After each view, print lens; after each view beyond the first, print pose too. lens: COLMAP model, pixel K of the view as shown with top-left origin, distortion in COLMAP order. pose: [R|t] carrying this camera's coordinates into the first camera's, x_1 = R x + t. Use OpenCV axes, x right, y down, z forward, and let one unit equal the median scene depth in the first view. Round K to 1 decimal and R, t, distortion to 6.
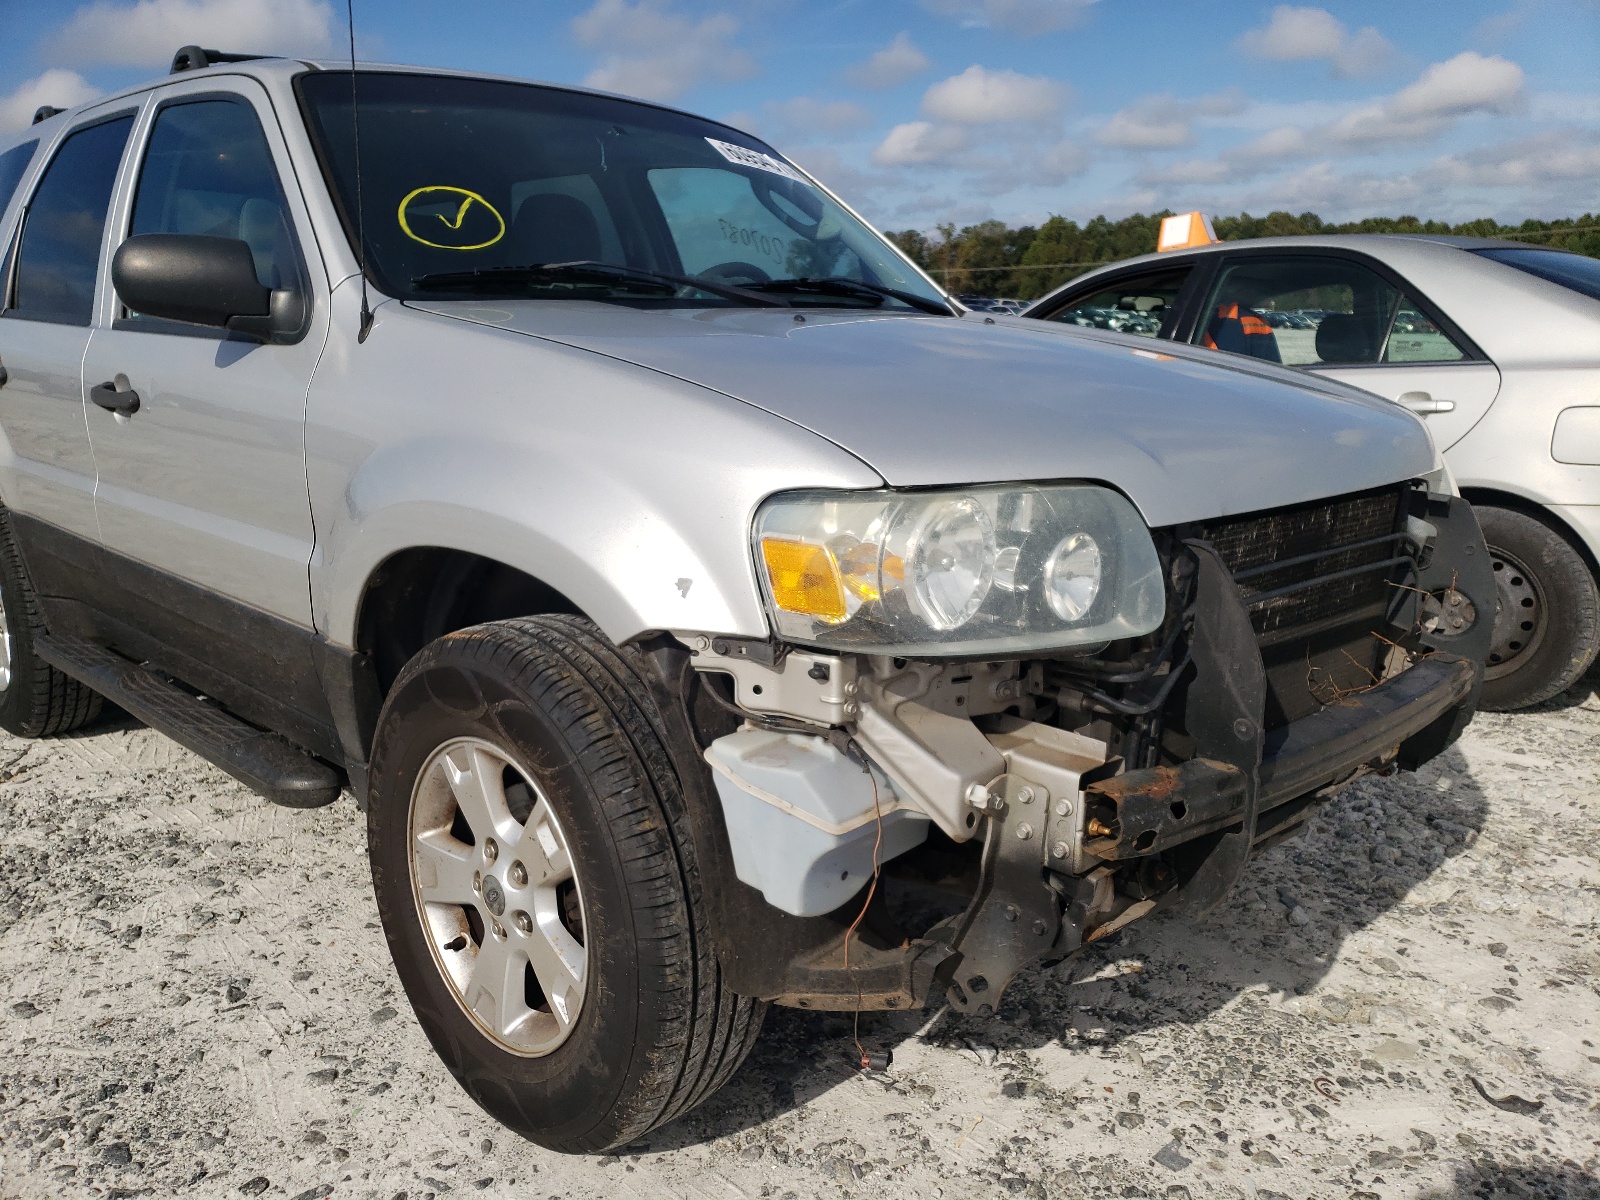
lens RADIAL K [[1235.5, 0, 800.0], [0, 1235.5, 600.0], [0, 0, 1]] dist [0.072575, -0.052351]
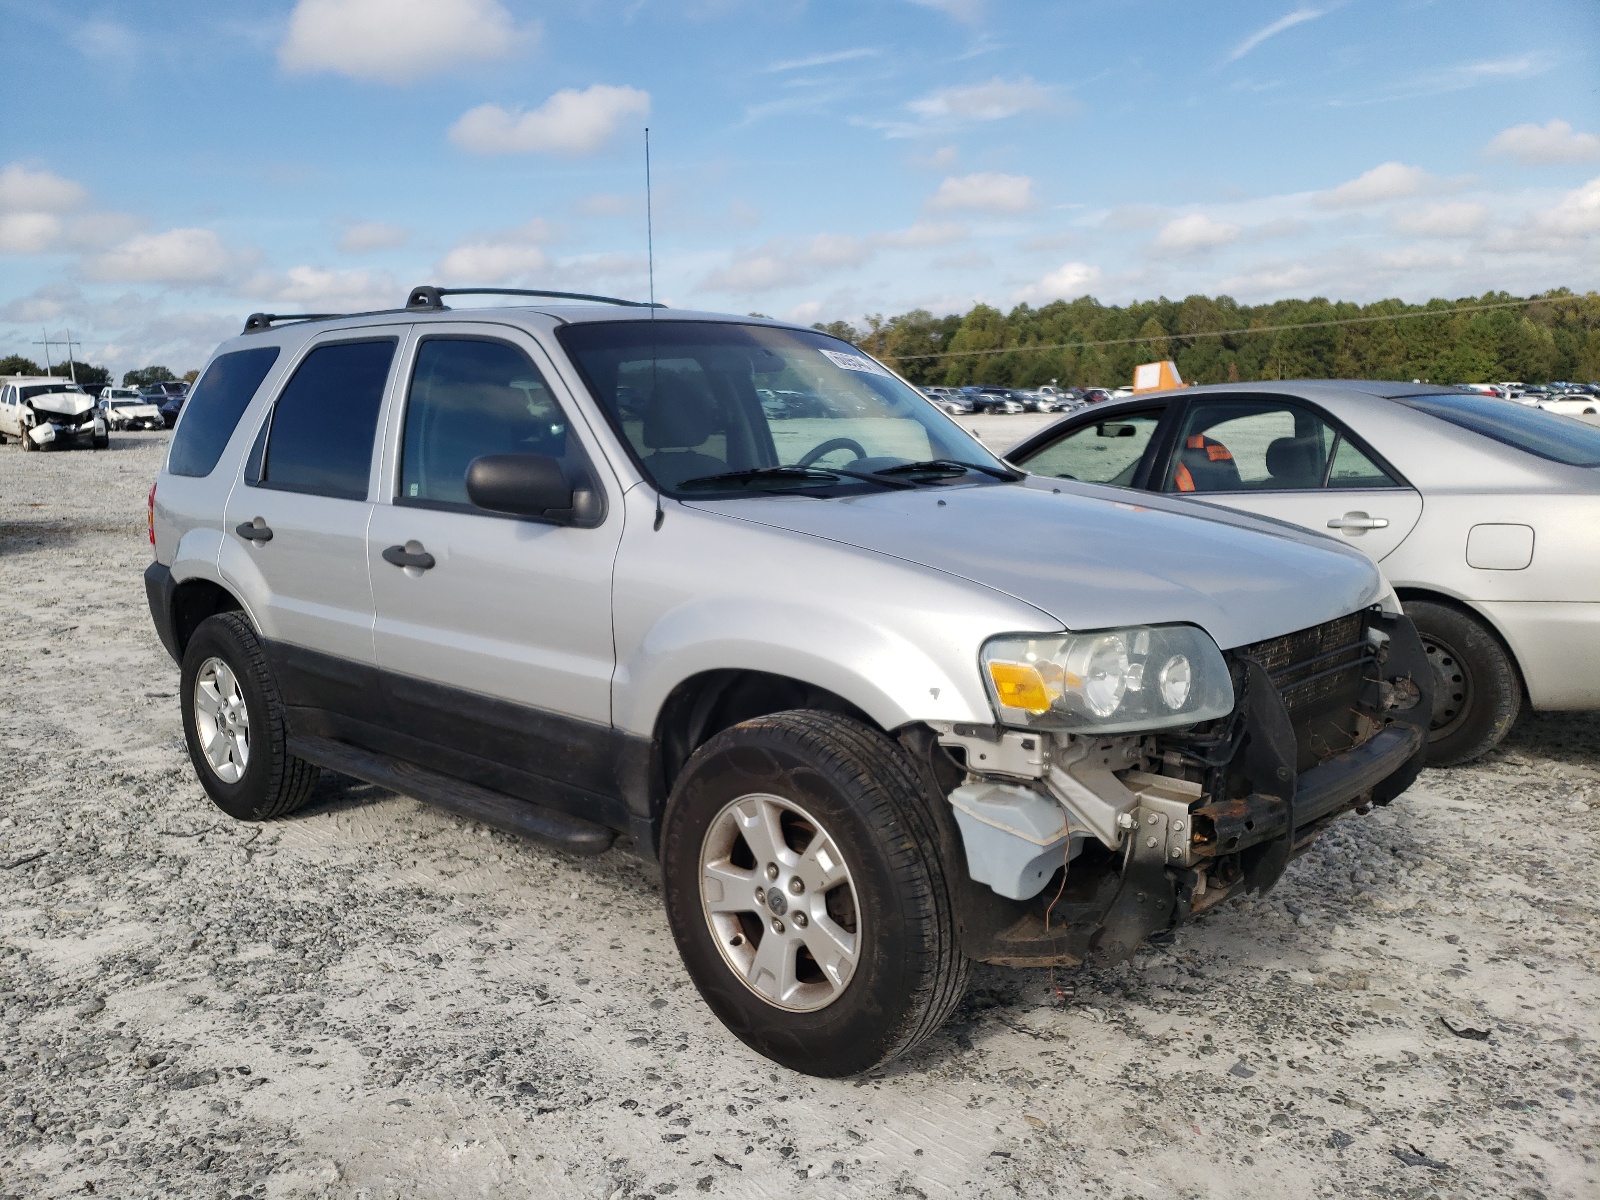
lens RADIAL K [[1164.6, 0, 800.0], [0, 1164.6, 600.0], [0, 0, 1]] dist [0.051686, -0.000984]
pose [[0.999508, -0.025668, 0.018005, -0.228169], [0.026894, 0.997076, -0.071524, -0.022444], [-0.016116, 0.071973, 0.997276, -0.408752]]
